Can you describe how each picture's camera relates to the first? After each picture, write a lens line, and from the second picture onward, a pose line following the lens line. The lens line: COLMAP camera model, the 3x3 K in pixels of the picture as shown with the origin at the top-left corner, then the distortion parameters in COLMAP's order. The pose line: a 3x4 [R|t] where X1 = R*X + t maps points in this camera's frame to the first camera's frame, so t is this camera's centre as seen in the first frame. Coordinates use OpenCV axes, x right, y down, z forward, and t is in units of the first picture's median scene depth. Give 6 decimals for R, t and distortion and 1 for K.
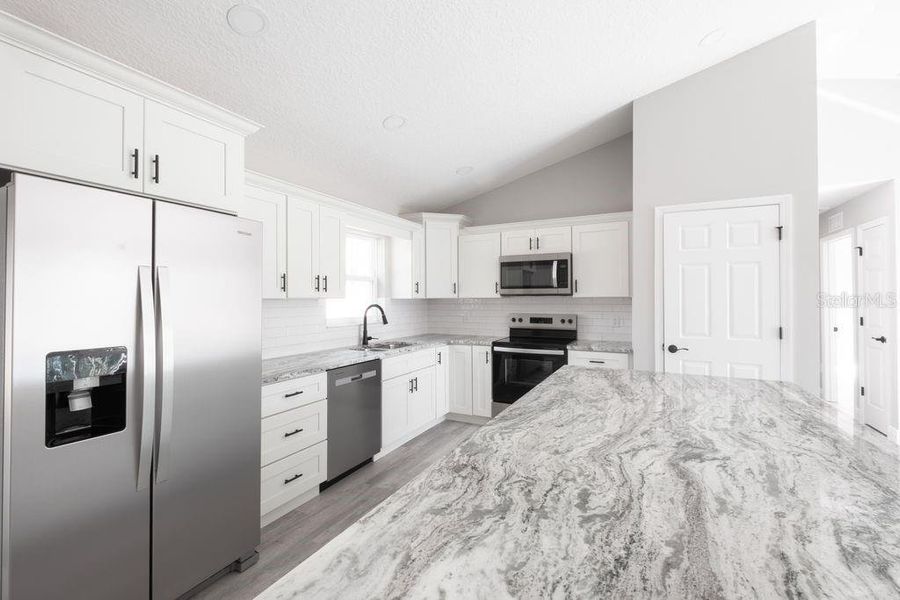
lens RADIAL K [[389.2, 0, 445.5], [0, 389.2, 296.8], [0, 0, 1]] dist [0.001122, -0.006478]
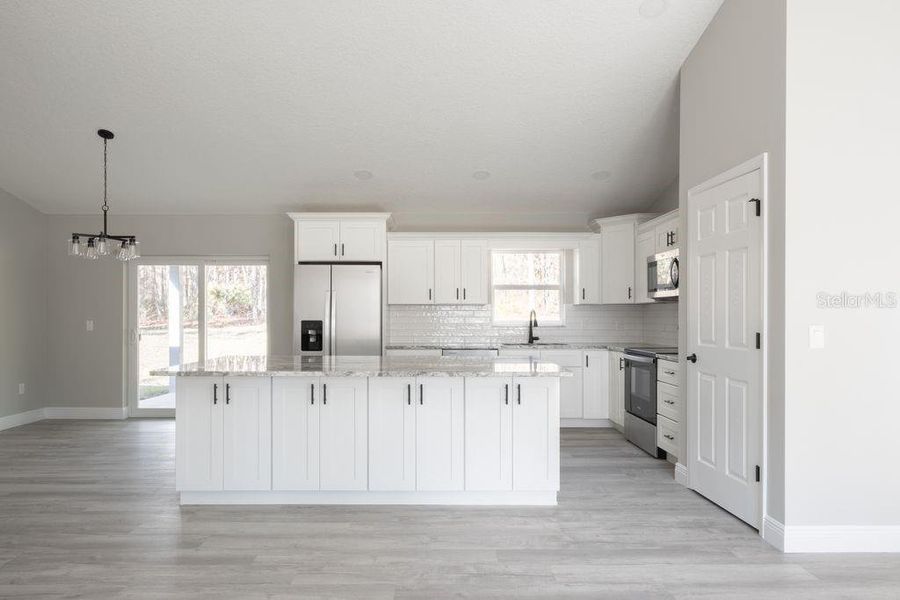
lens RADIAL K [[530.1, 0, 432.4], [0, 530.1, 321.2], [0, 0, 1]] dist [-0.004455, -0.000212]
pose [[0.460877, 0.011274, -0.887393, 1.060162], [0.003636, 0.999887, 0.014592, 0.029466], [0.887457, -0.009952, 0.460784, -0.010745]]
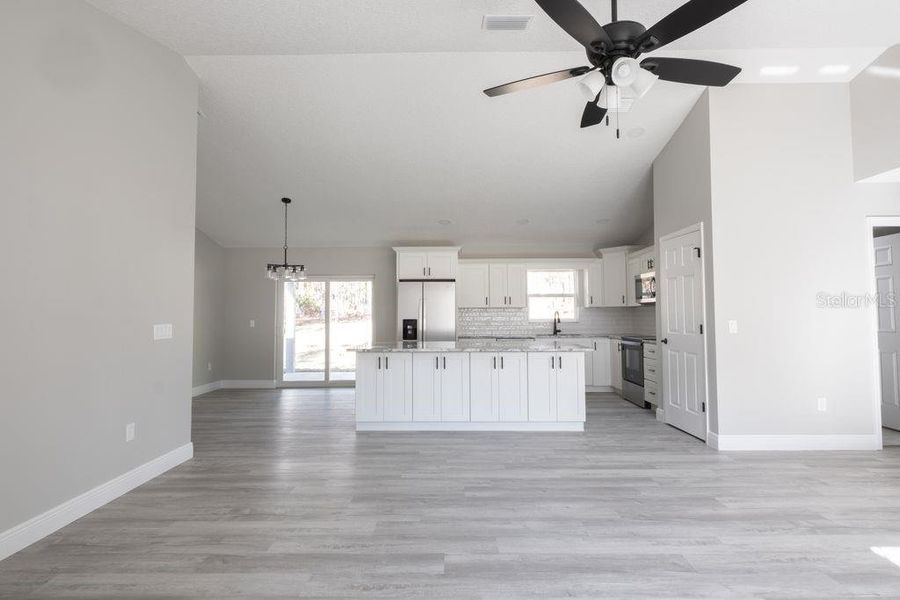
lens RADIAL K [[445.8, 0, 450.0], [0, 445.8, 300.0], [0, 0, 1]] dist [-0.002338, -0.000327]
pose [[0.454224, -0.030879, -0.890352, 1.303998], [0.009186, 0.999508, -0.029978, 0.025224], [0.890840, 0.005438, 0.454284, -0.302271]]
